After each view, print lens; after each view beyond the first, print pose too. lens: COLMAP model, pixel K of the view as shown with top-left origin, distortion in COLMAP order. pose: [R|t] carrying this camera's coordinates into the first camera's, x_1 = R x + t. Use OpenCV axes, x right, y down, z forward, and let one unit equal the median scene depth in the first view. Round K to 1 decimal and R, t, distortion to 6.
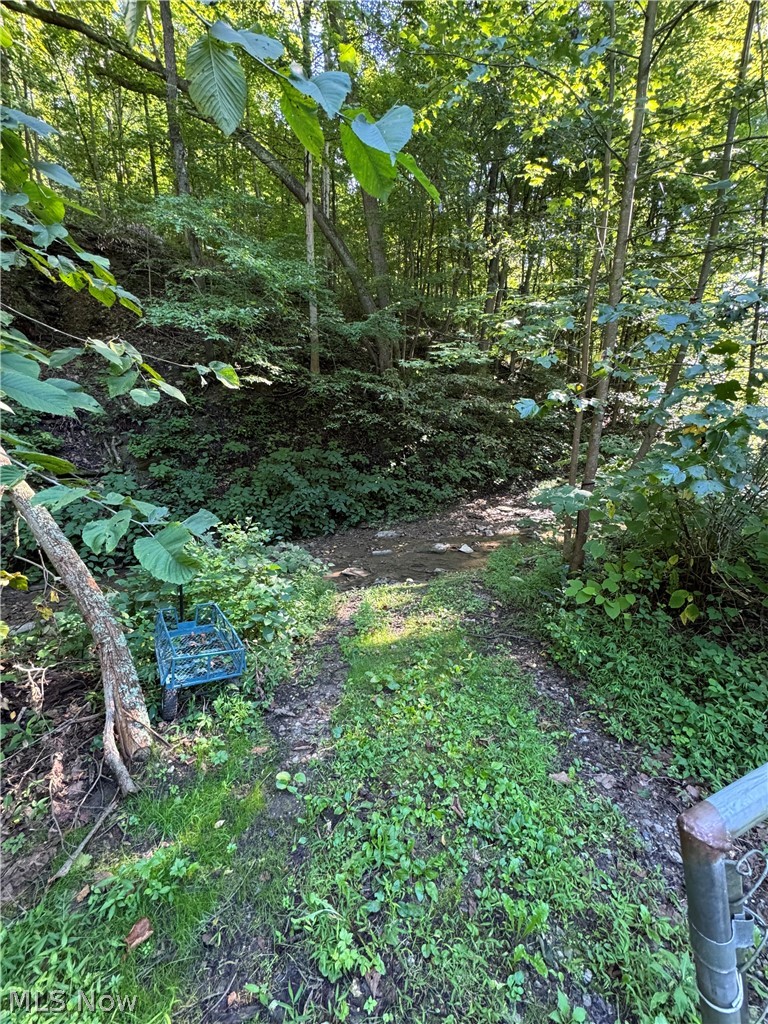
lens RADIAL K [[409.8, 0, 384.0], [0, 409.8, 512.0], [0, 0, 1]] dist [-0.000016, -0.000286]
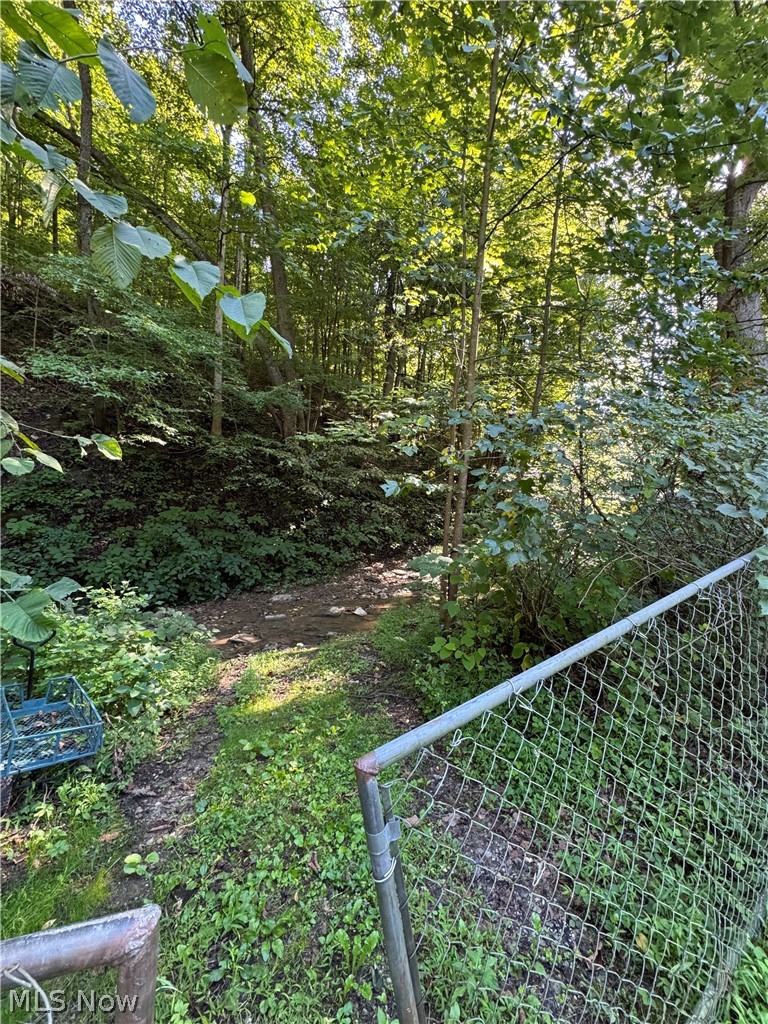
lens RADIAL K [[409.8, 0, 384.0], [0, 409.8, 512.0], [0, 0, 1]] dist [-0.000016, -0.000286]
pose [[0.973714, 0.036276, 0.224866, 0.043542], [-0.001858, 0.988468, -0.151416, -0.003595], [-0.227765, 0.147018, 0.962553, -0.091524]]
